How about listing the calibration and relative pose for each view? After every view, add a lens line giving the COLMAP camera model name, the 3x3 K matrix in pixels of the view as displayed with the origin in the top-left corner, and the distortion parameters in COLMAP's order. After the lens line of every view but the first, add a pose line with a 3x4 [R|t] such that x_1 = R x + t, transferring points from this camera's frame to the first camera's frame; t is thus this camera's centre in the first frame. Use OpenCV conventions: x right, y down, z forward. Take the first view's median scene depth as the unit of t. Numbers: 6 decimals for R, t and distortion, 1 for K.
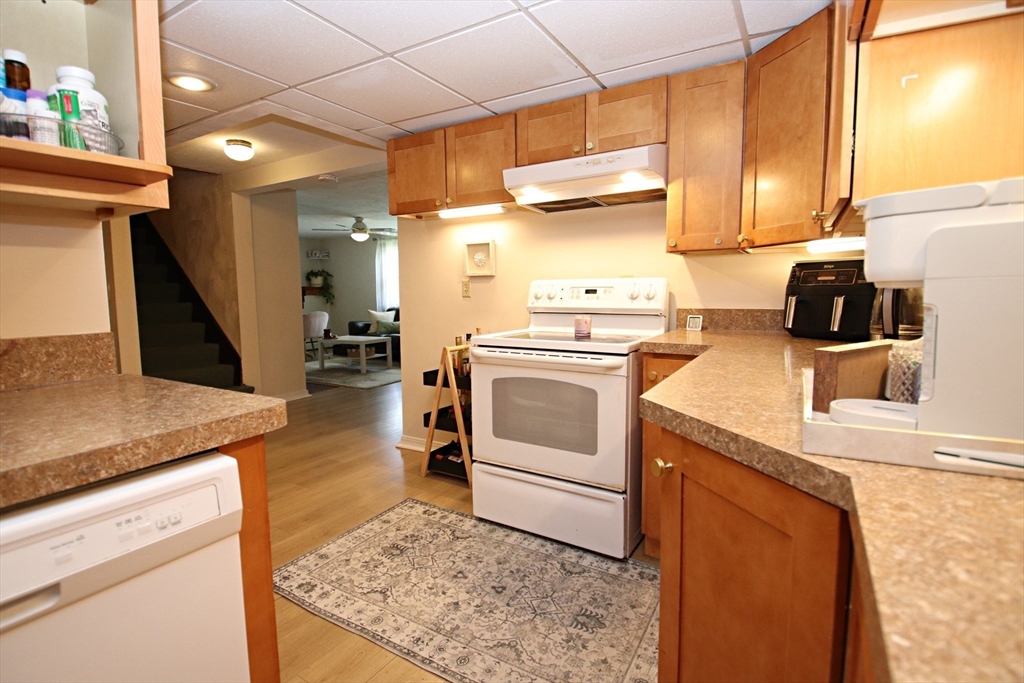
lens RADIAL K [[481.1, 0, 507.4], [0, 481.1, 338.6], [0, 0, 1]] dist [-0.019365, -0.007207]
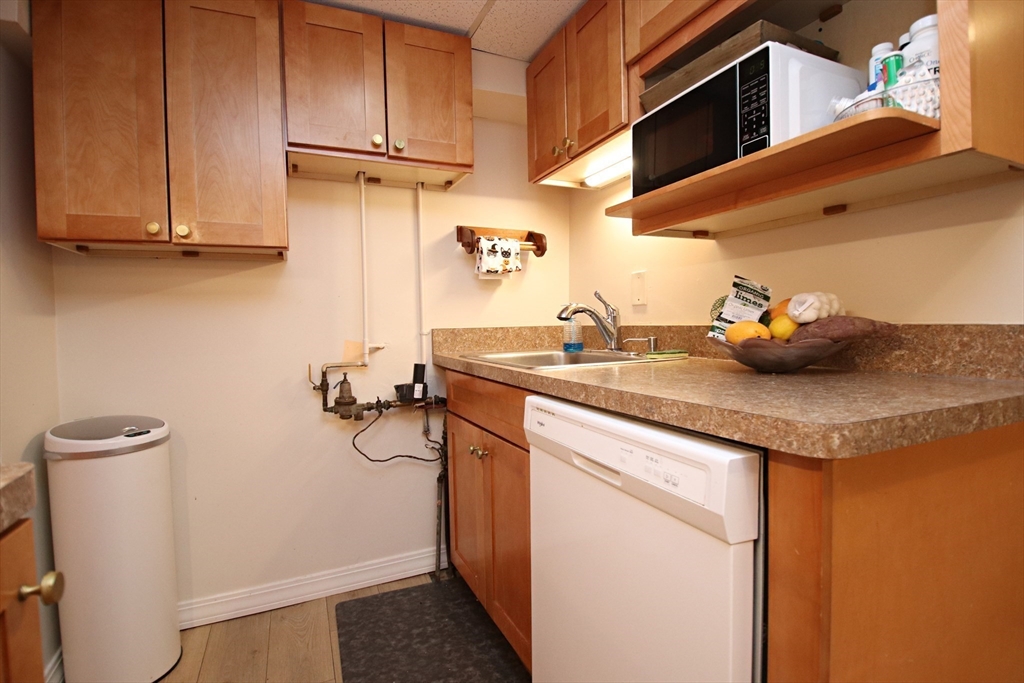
lens RADIAL K [[481.1, 0, 509.3], [0, 481.1, 340.3], [0, 0, 1]] dist [-0.019365, -0.007207]
pose [[-0.569106, 0.057073, -0.820281, 0.578838], [-0.053555, 0.992897, 0.106240, -0.051774], [0.820518, 0.104392, -0.562007, 1.841874]]
